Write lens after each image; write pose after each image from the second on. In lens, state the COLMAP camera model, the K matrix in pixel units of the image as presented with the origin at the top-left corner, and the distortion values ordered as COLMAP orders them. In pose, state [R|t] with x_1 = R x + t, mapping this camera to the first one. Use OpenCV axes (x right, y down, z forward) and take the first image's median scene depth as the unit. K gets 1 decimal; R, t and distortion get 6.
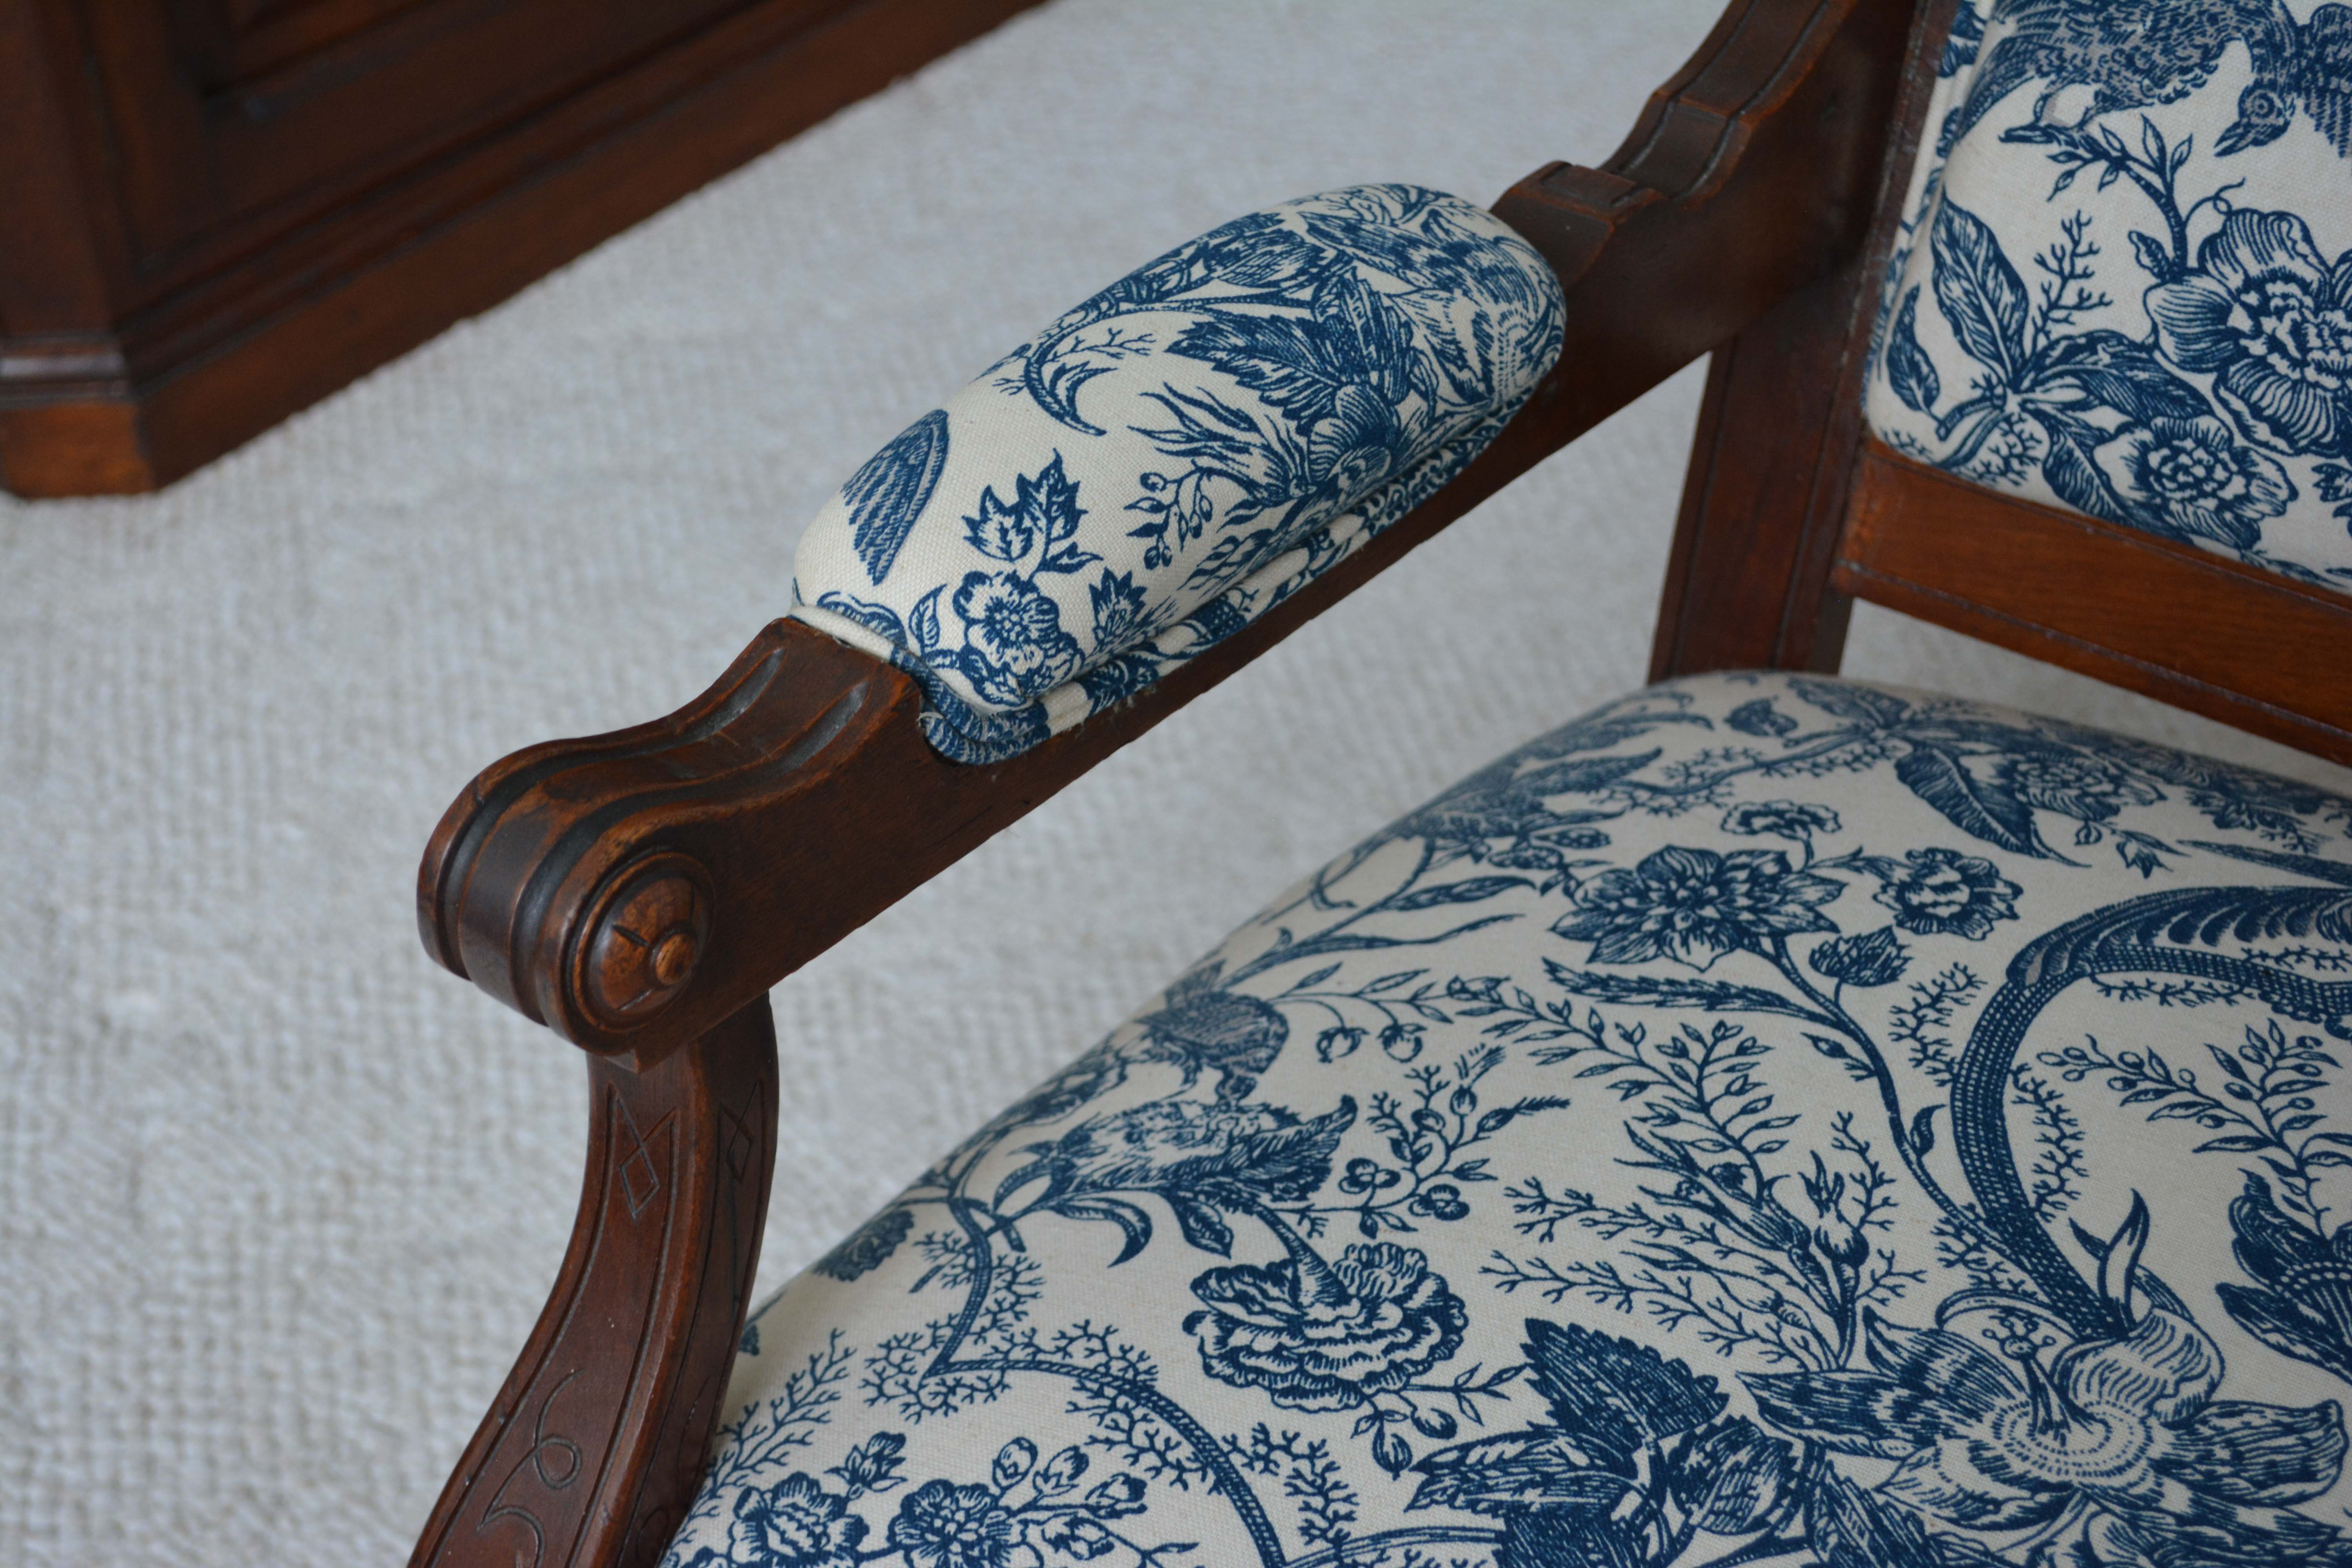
lens RADIAL K [[3609.4, 0, 1150.7], [0, 3609.4, 799.0], [0, 0, 1]] dist [-0.012166, 0.022791]
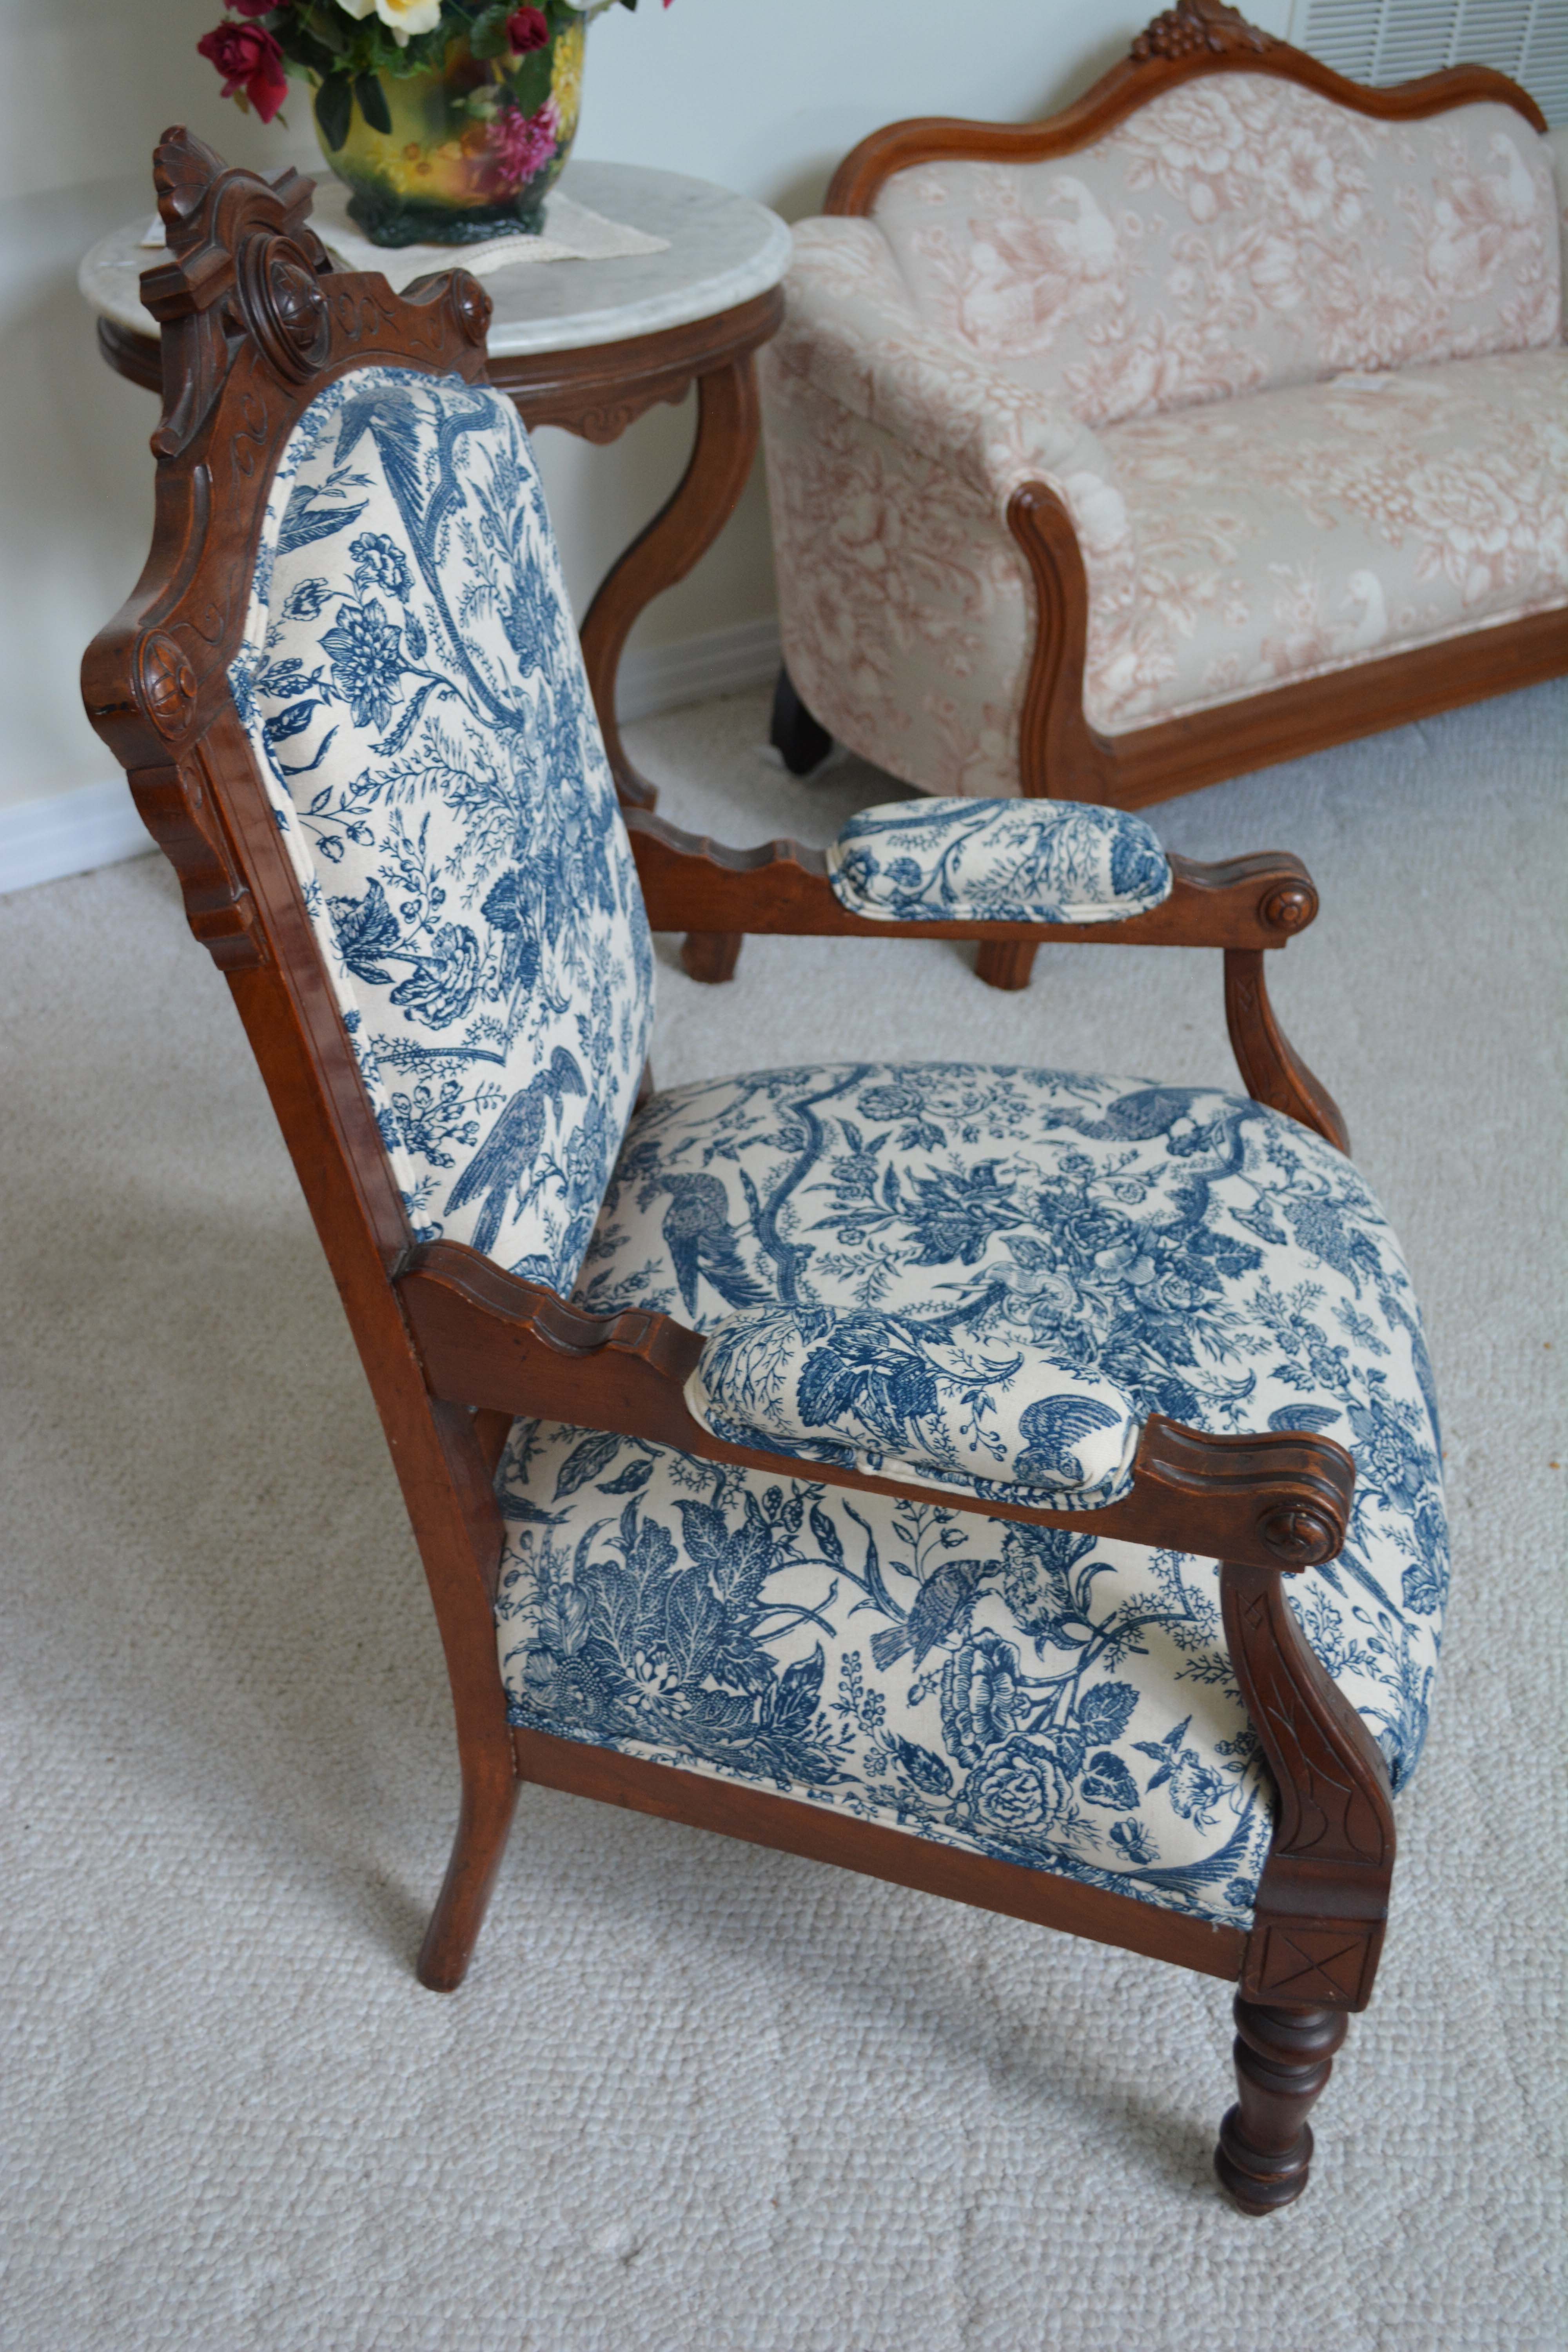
lens RADIAL K [[2630.0, 0, 780.7], [0, 2630.0, 1145.5], [0, 0, 1]] dist [-0.031779, -0.007199]
pose [[-0.409330, -0.528459, 0.743761, -1.046802], [0.558322, 0.499652, 0.662287, -1.264103], [-0.721613, 0.686352, 0.090528, 0.811658]]
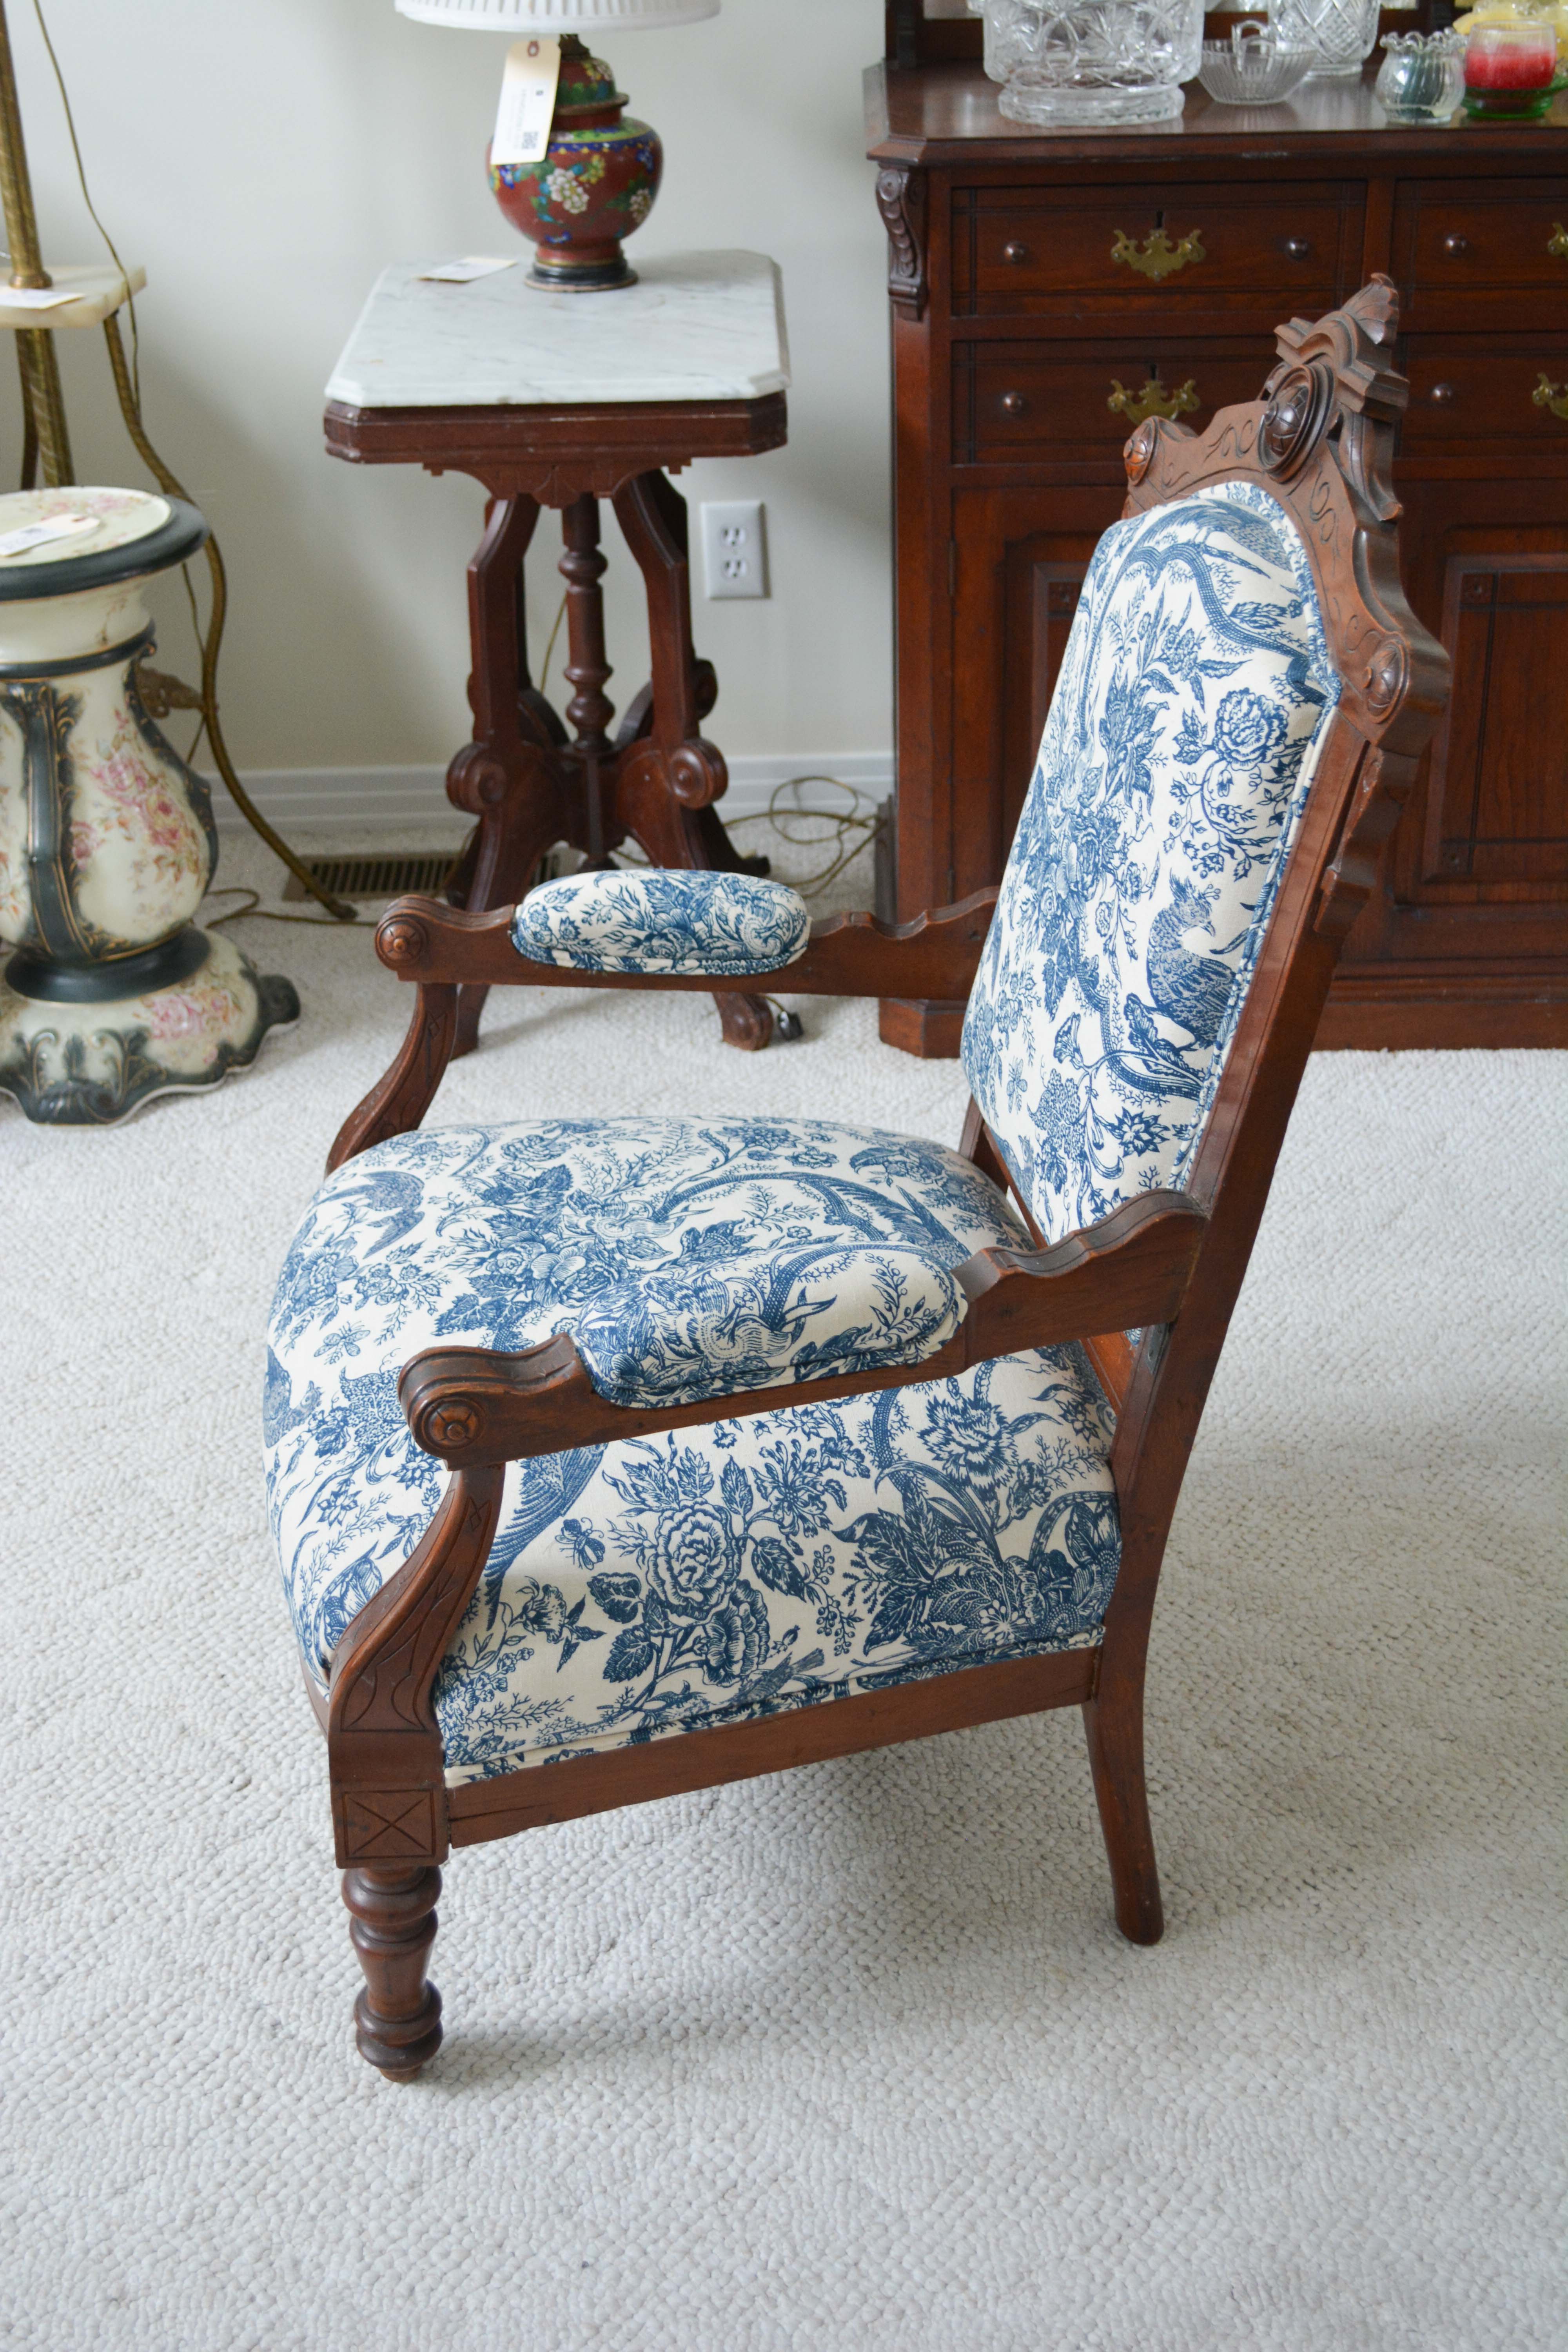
lens RADIAL K [[2847.3, 0, 789.2], [0, 2847.3, 1139.1], [0, 0, 1]] dist [-0.056604, 0.011224]
pose [[0.653962, 0.347816, -0.671832, 1.913967], [-0.481800, 0.876146, -0.015393, 0.061149], [0.583269, 0.333754, 0.740544, -0.799443]]
